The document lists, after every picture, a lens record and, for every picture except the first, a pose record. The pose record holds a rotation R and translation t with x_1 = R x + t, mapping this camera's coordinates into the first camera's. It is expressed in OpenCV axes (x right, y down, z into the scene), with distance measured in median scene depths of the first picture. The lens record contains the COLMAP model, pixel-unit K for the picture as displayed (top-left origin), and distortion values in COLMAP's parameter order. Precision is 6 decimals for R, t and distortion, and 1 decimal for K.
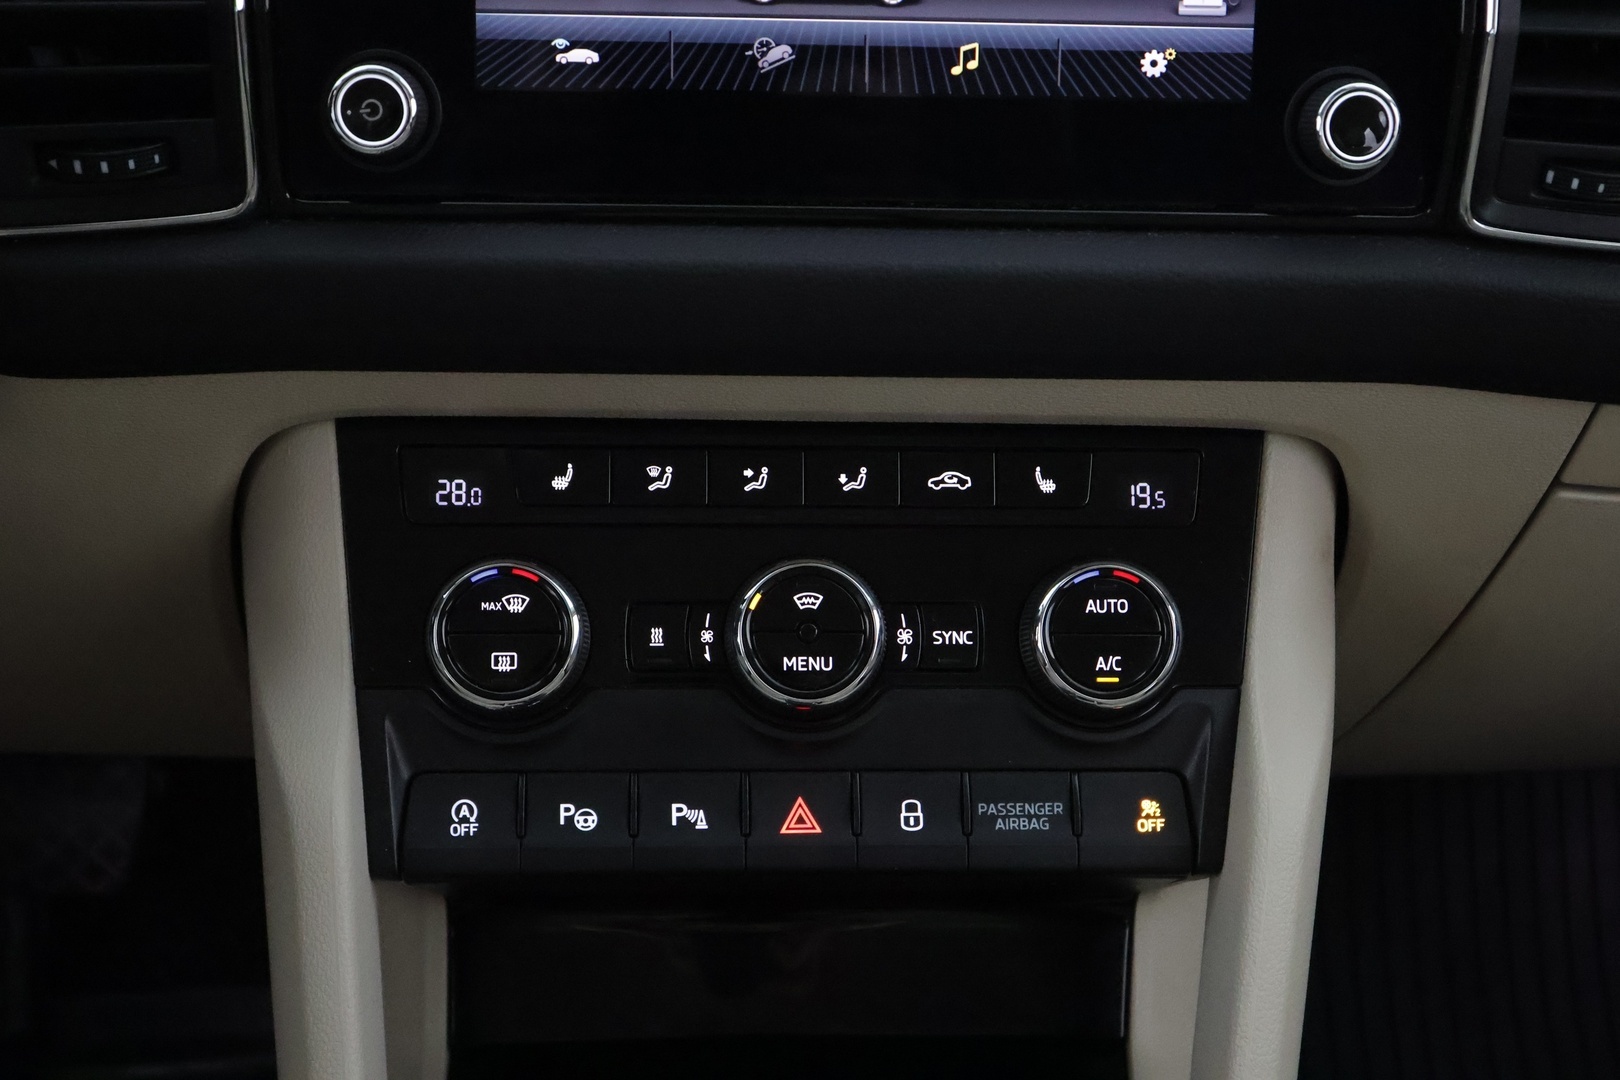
lens RADIAL K [[2198.5, 0, 839.7], [0, 2198.5, 559.1], [0, 0, 1]] dist [0.009698, 0.000000]
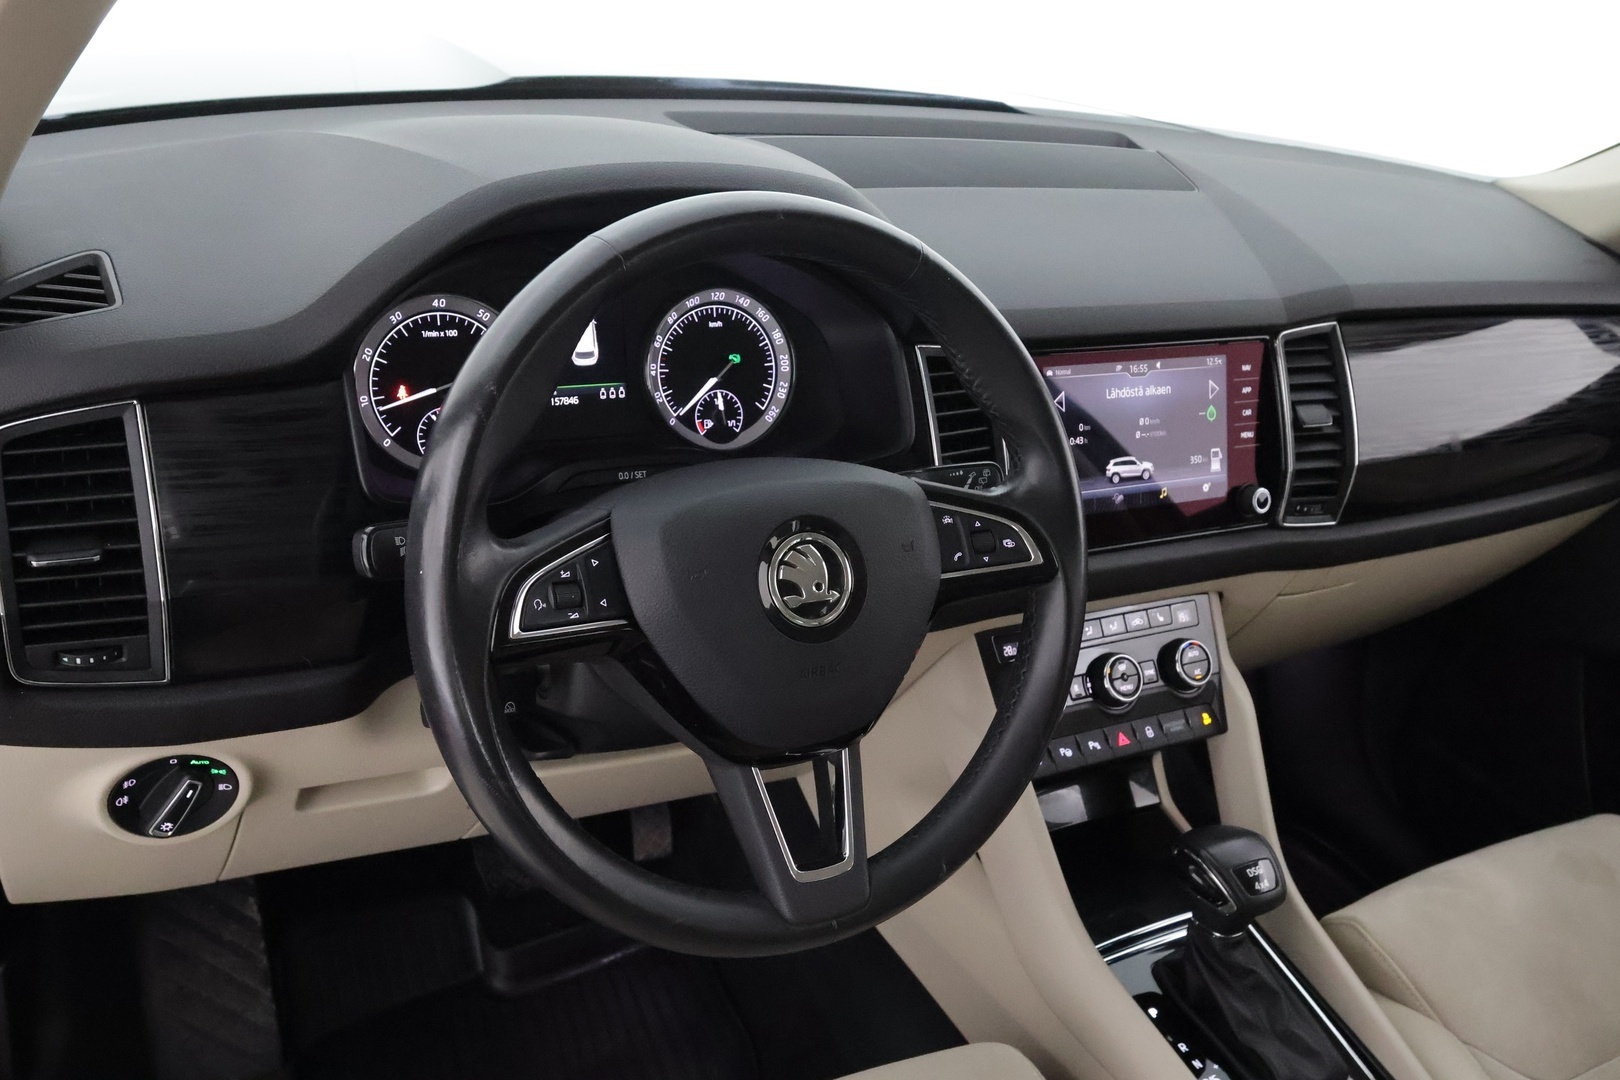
lens RADIAL K [[1459.3, 0, 825.7], [0, 1459.3, 544.0], [0, 0, 1]] dist [0.016682, 0.006440]
pose [[0.877033, -0.125304, 0.463801, -1.387775], [0.152050, 0.988159, -0.020551, -0.183579], [-0.455734, 0.088545, 0.885701, -0.675791]]
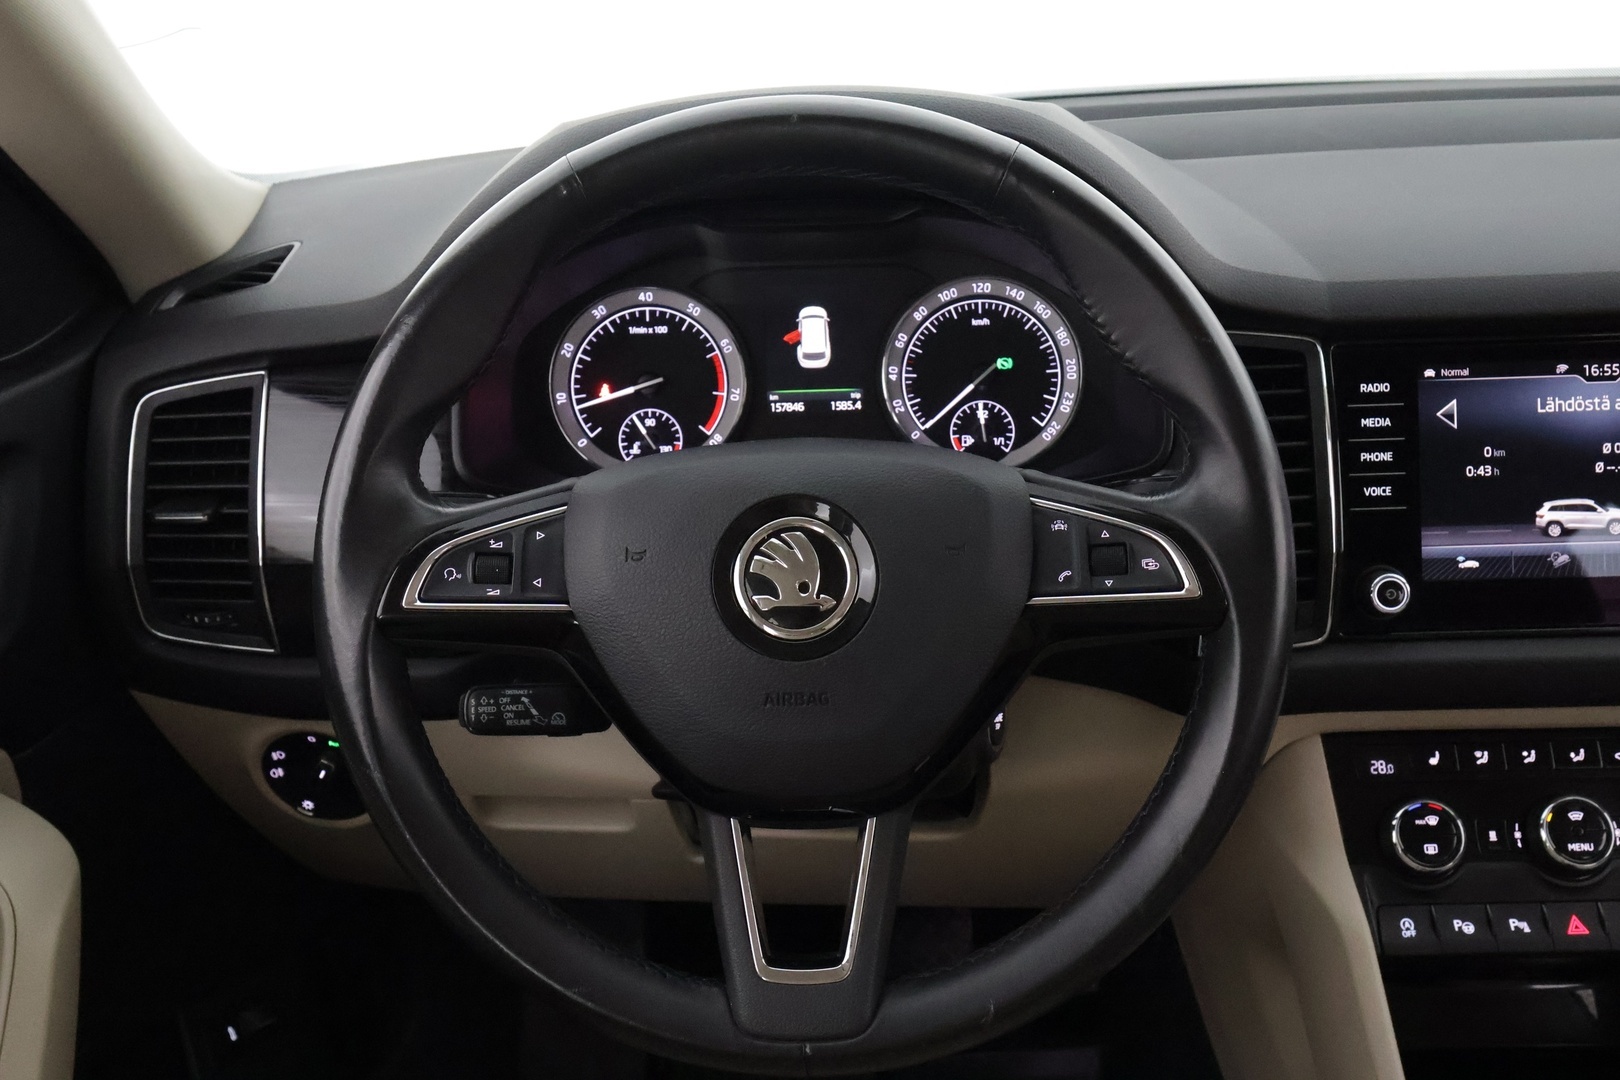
lens RADIAL K [[1459.3, 0, 811.7], [0, 1459.3, 537.2], [0, 0, 1]] dist [0.016682, 0.006440]
pose [[0.995512, -0.043168, -0.084217, -0.638768], [0.027800, 0.984036, -0.175786, -0.017196], [0.090461, 0.172656, 0.980819, -0.486723]]
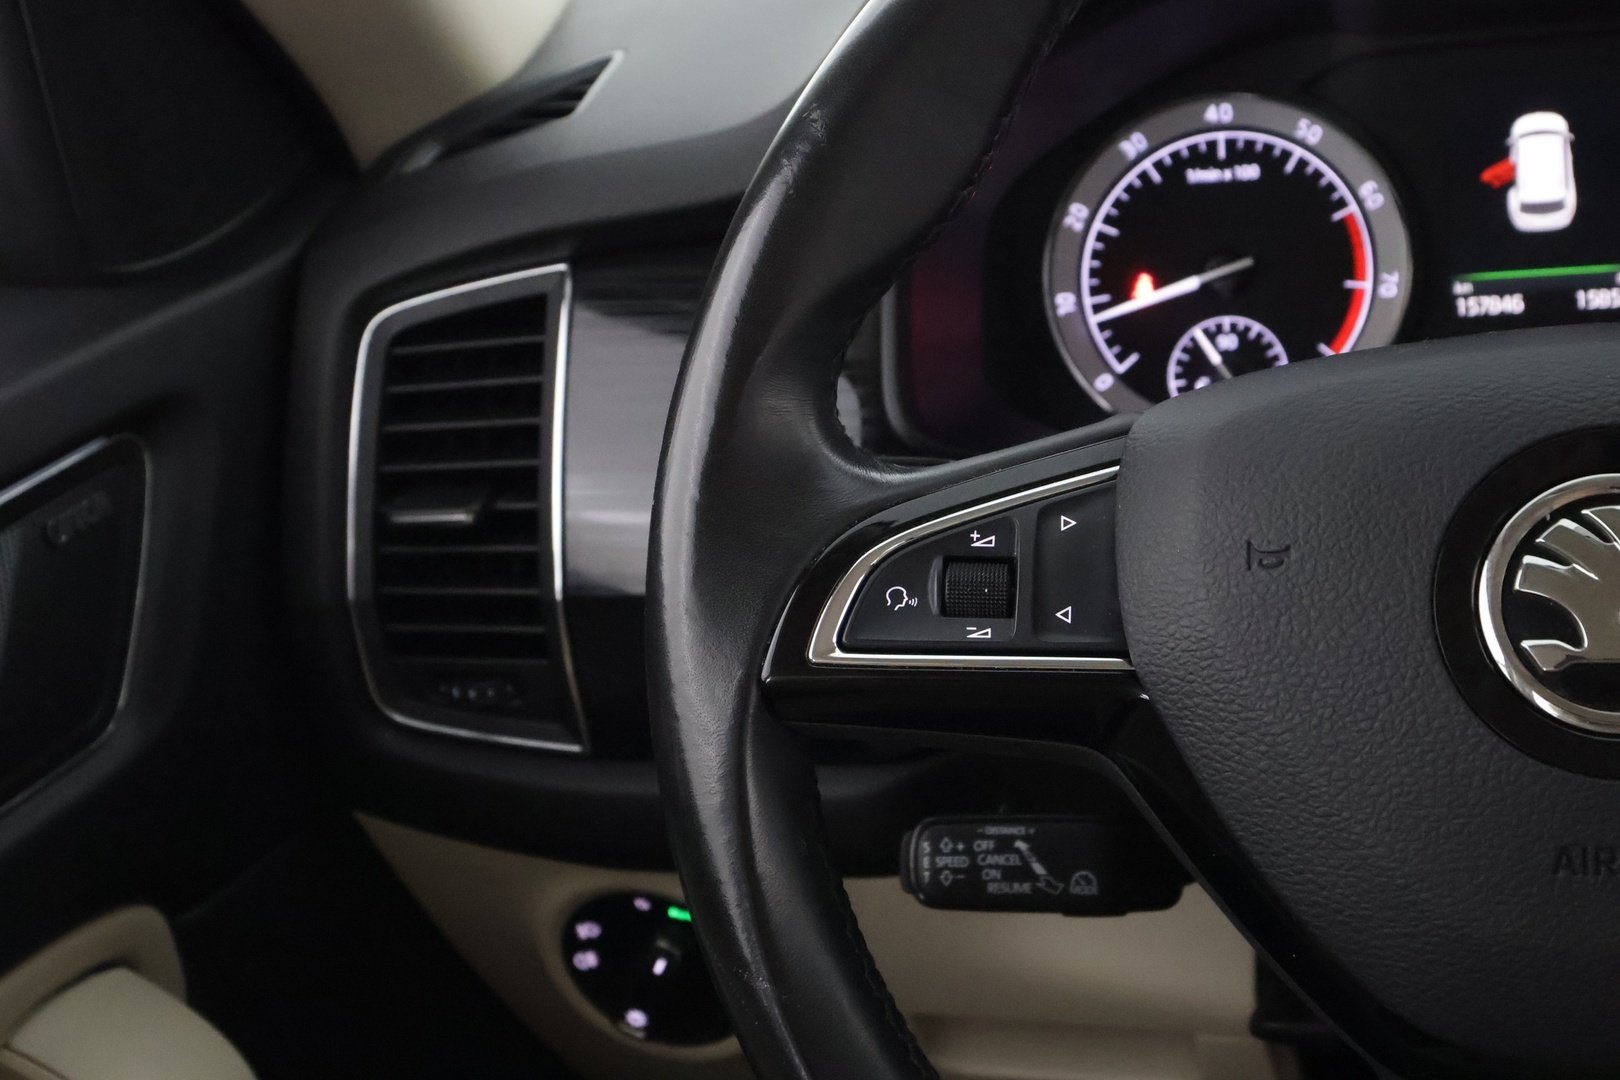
lens RADIAL K [[2198.5, 0, 810.5], [0, 2198.5, 542.9], [0, 0, 1]] dist [0.009698, 0.000000]
pose [[0.943037, -0.054485, -0.328197, -0.756824], [-0.014234, 0.978987, -0.203424, -0.038060], [0.332384, 0.196507, 0.922445, -0.224399]]
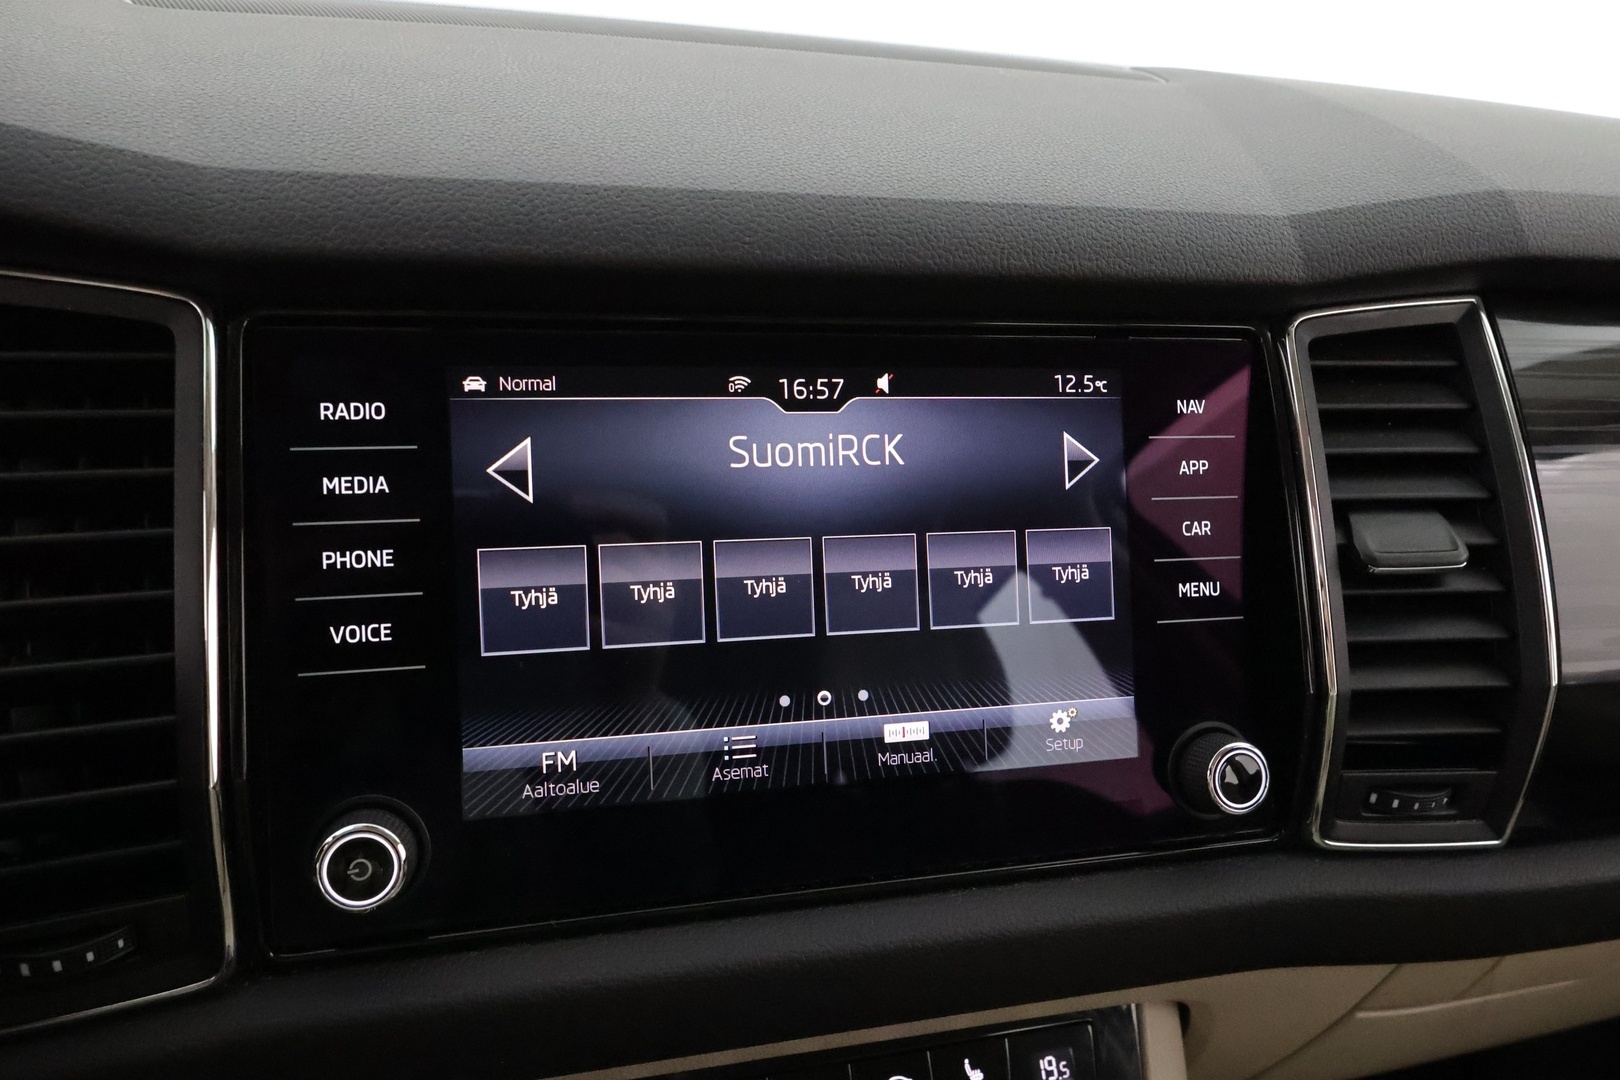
lens RADIAL K [[1116.6, 0, 813.7], [0, 1116.6, 544.0], [0, 0, 1]] dist [-0.002217, -0.001066]
pose [[0.977856, -0.053027, 0.202450, -0.102549], [0.092134, 0.977656, -0.188945, -0.223966], [-0.187907, 0.203414, 0.960892, 0.431223]]
